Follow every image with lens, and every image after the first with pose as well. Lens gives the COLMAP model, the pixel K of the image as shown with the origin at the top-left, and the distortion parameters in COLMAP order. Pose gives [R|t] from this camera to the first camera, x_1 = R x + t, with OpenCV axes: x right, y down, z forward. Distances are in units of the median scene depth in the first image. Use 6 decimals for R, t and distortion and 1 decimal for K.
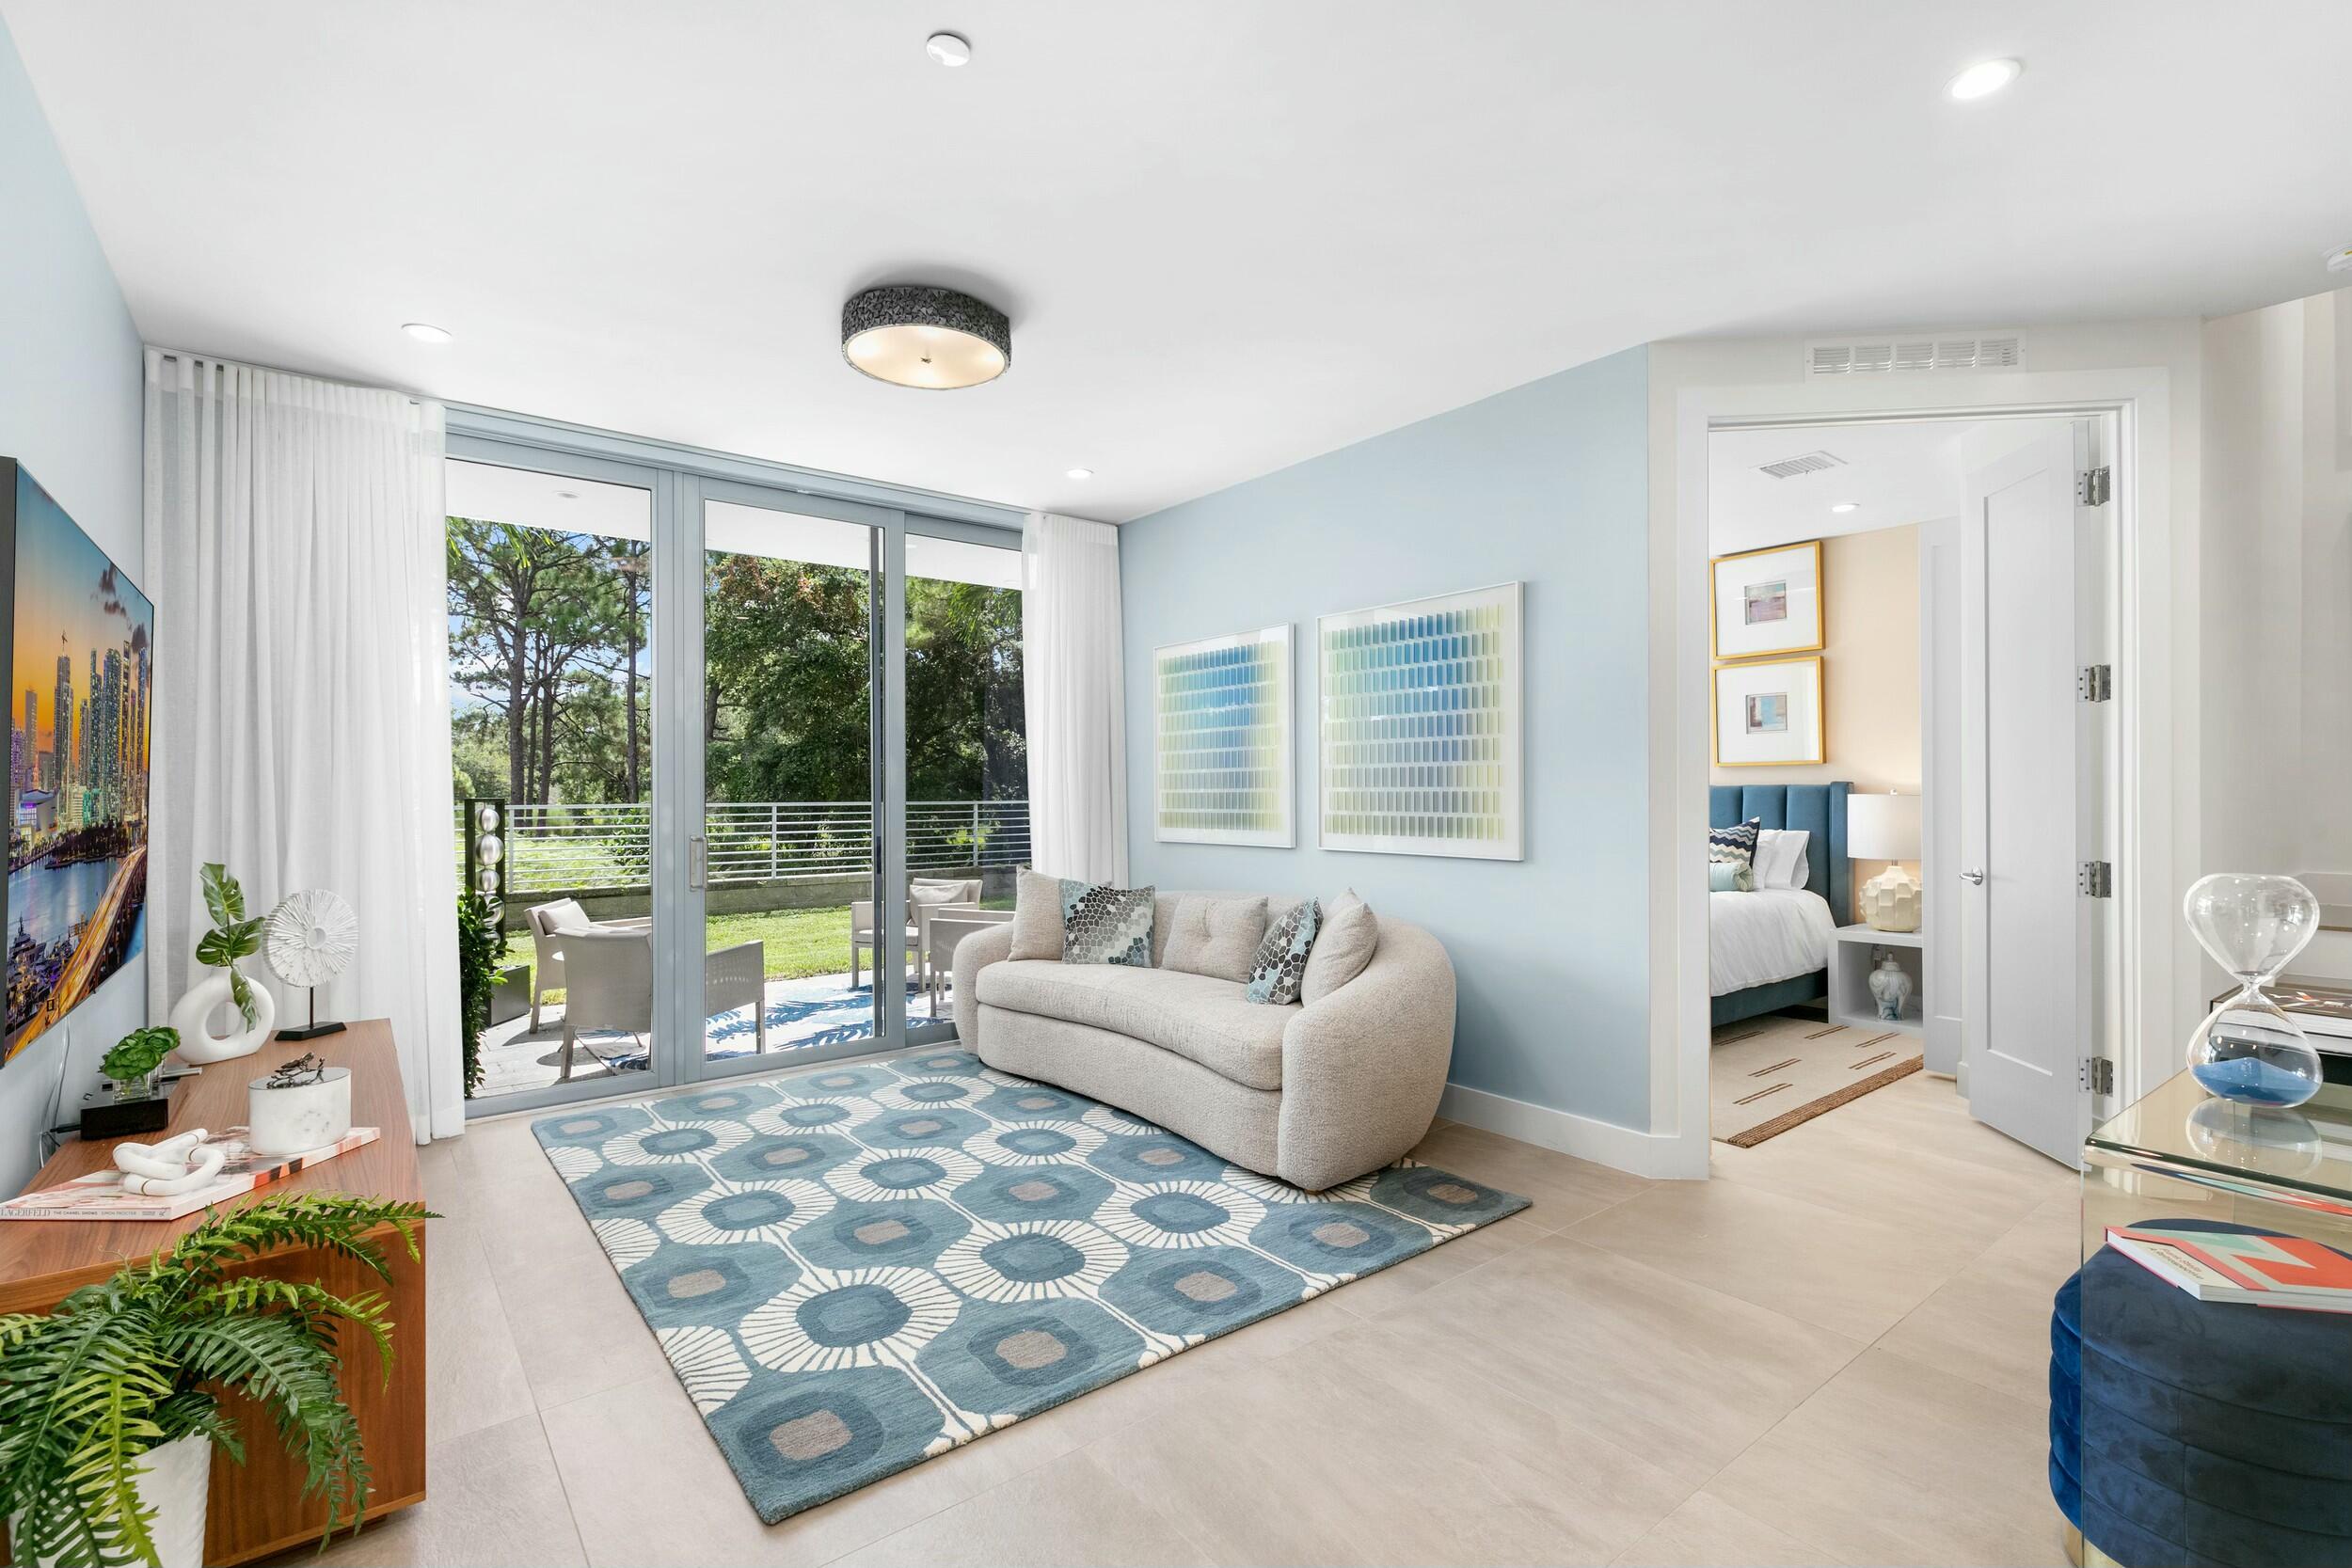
lens RADIAL K [[1066.4, 0, 1175.7], [0, 1066.4, 794.7], [0, 0, 1]] dist [0.007154, 0.000124]
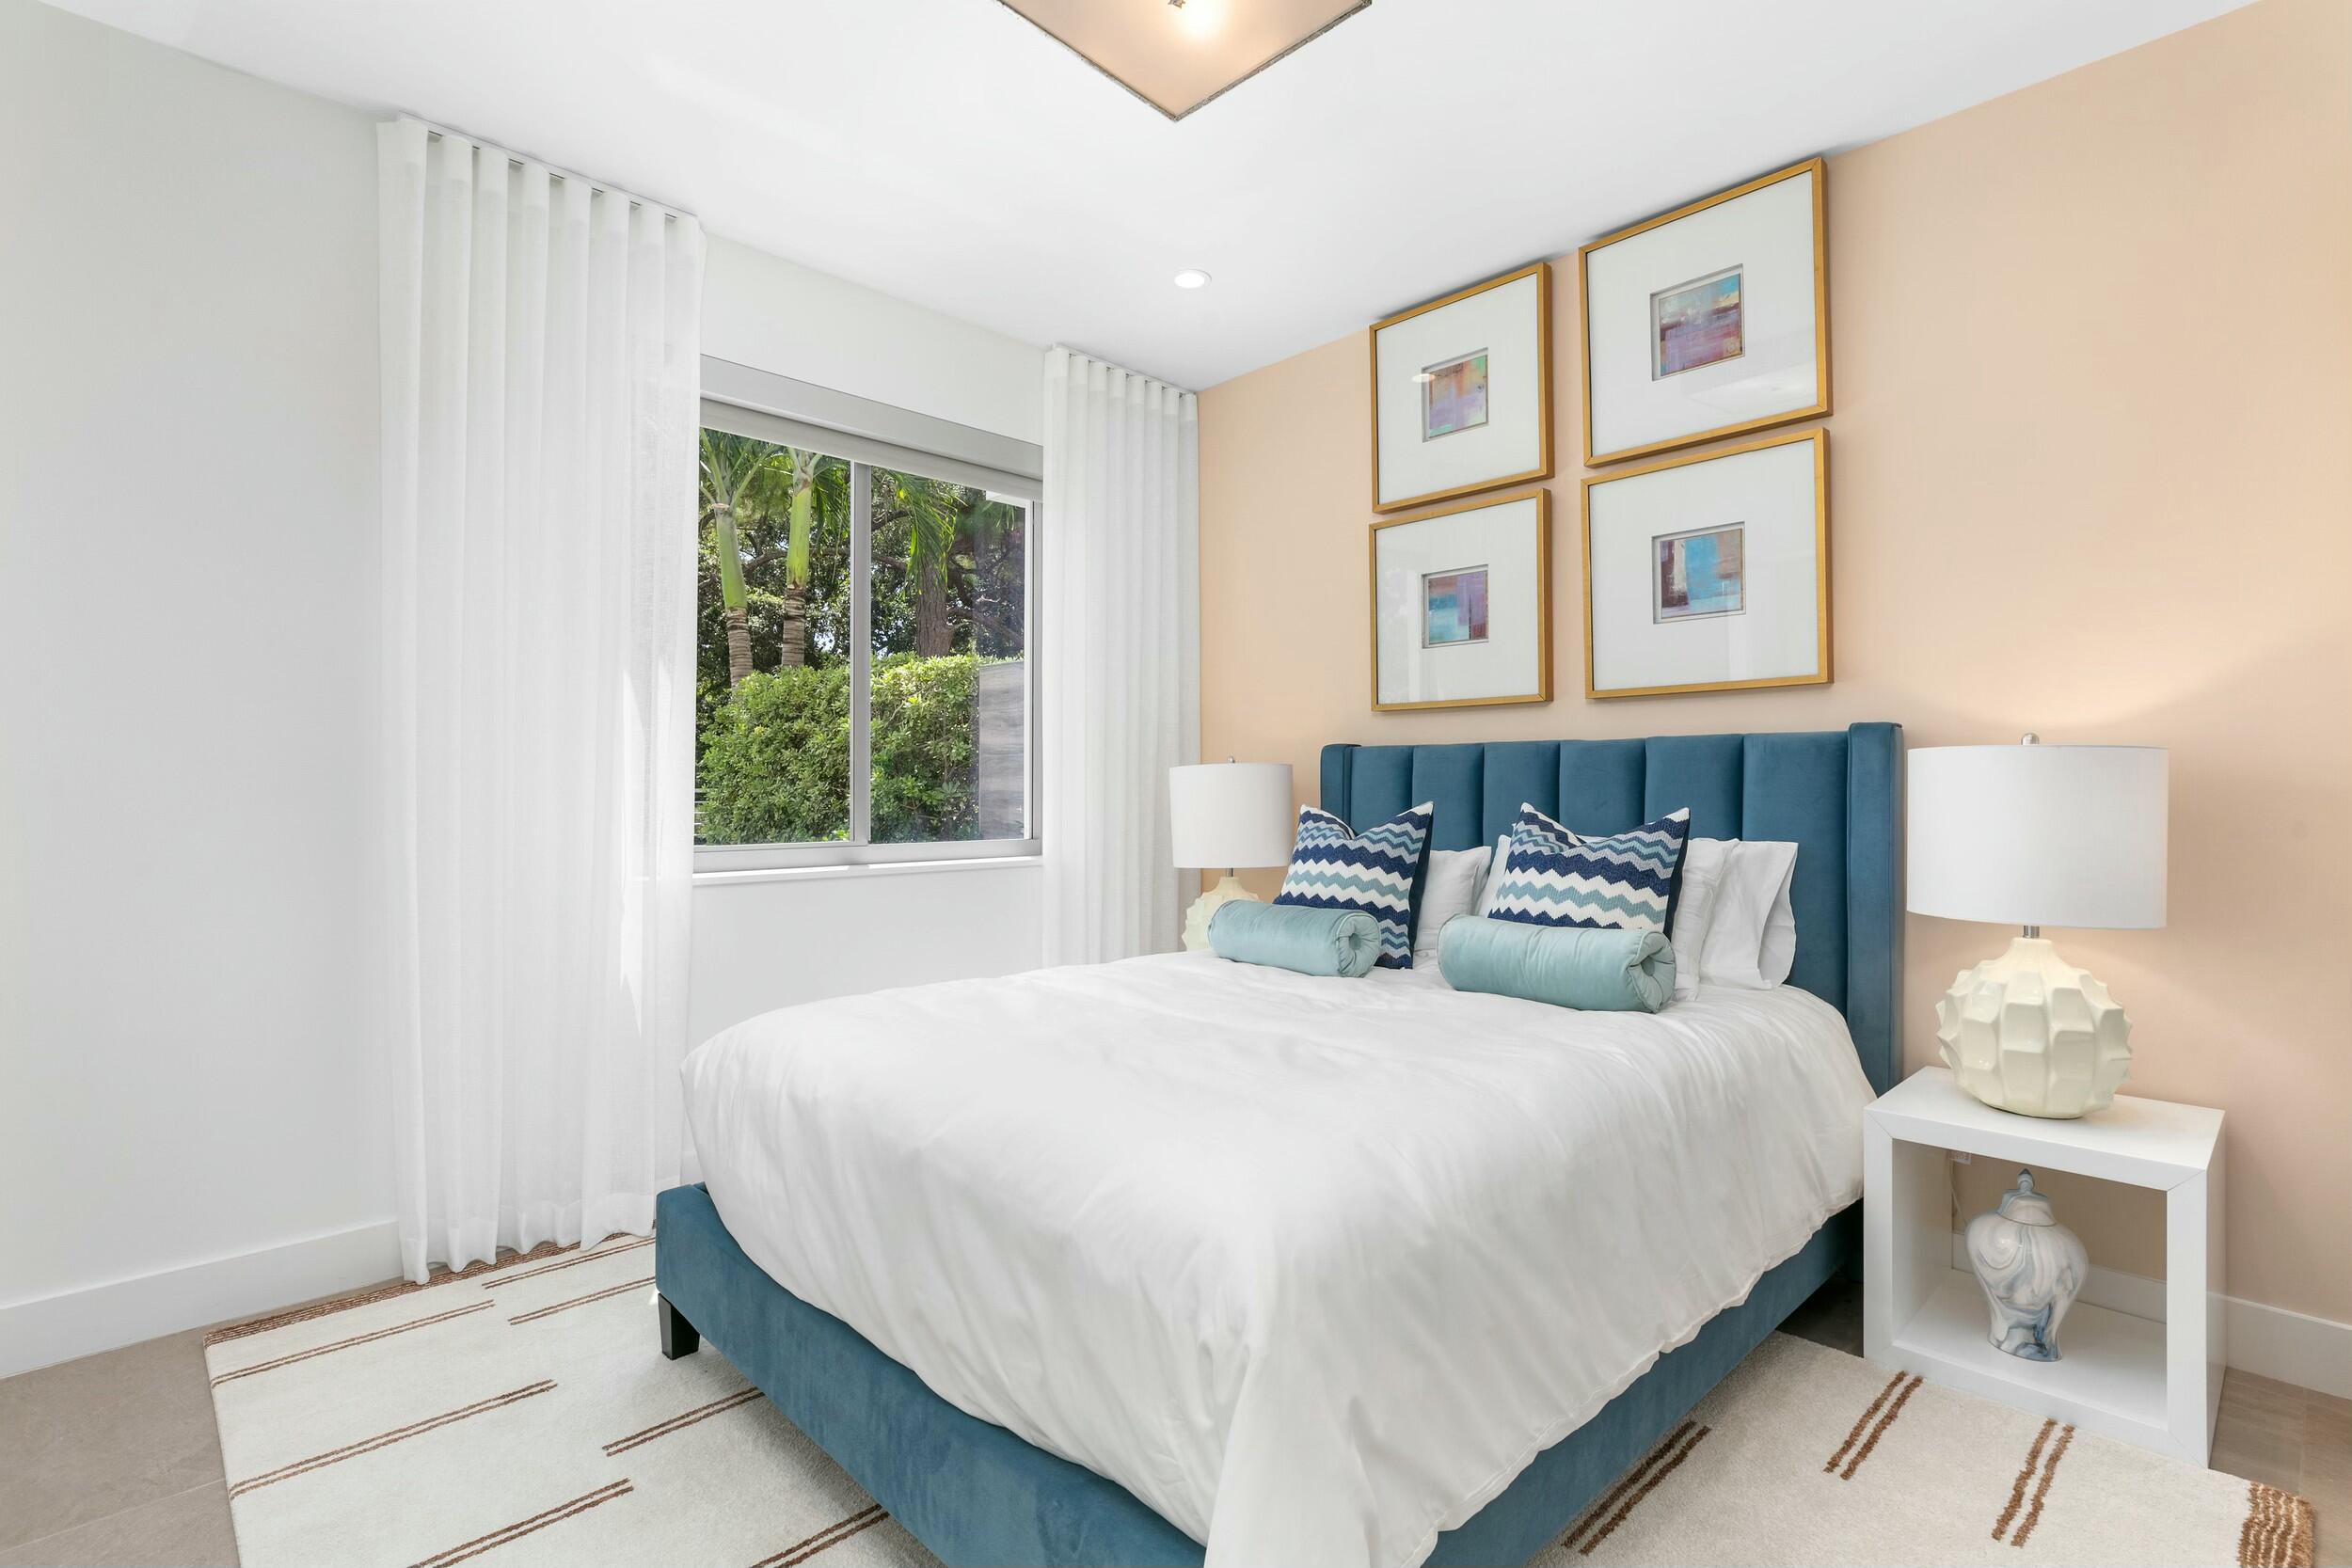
lens RADIAL K [[1120.3, 0, 1178.2], [0, 1120.3, 785.1], [0, 0, 1]] dist [0.004020, 0.000618]
pose [[0.994321, 0.006878, 0.106196, 0.324253], [-0.006727, 0.999976, -0.001779, 0.014916], [-0.106205, 0.001054, 0.994344, 0.626826]]
